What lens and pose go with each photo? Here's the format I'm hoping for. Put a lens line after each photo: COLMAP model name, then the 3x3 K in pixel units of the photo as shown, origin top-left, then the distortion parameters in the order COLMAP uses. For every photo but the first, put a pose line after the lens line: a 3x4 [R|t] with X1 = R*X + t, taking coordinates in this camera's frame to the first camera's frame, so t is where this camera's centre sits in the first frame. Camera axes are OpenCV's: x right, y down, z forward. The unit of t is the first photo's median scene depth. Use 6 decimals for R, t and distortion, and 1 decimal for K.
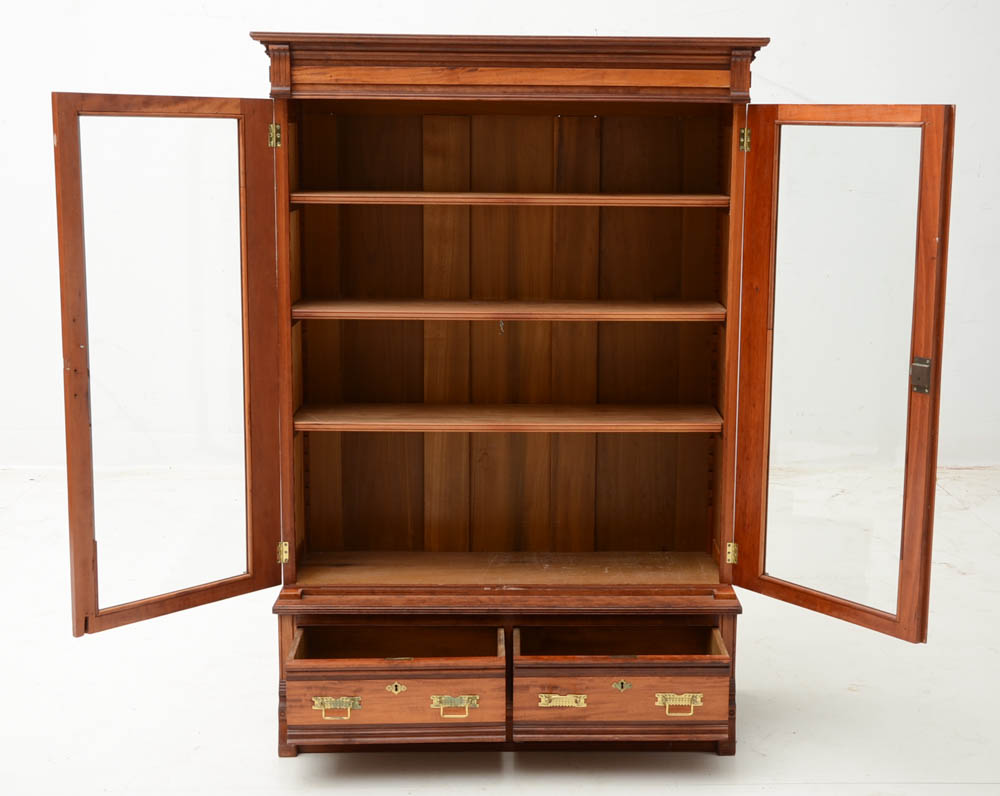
lens RADIAL K [[1570.9, 0, 570.2], [0, 1570.9, 397.0], [0, 0, 1]] dist [0.036950, 0.099287]
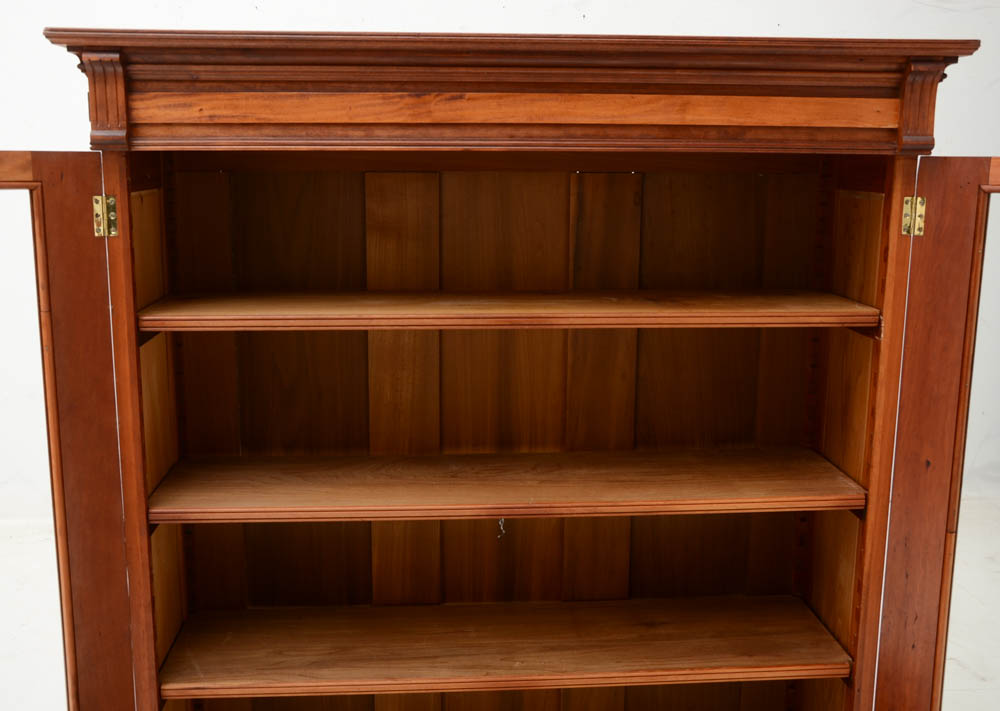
lens RADIAL K [[1030.3, 0, 500.0], [0, 1030.3, 355.5], [0, 0, 1]] dist [-0.080880, 0.206507]
pose [[0.998955, -0.012727, 0.043896, -0.063195], [0.011553, 0.999571, 0.026897, -0.125282], [-0.044219, -0.026361, 0.998674, 0.631109]]
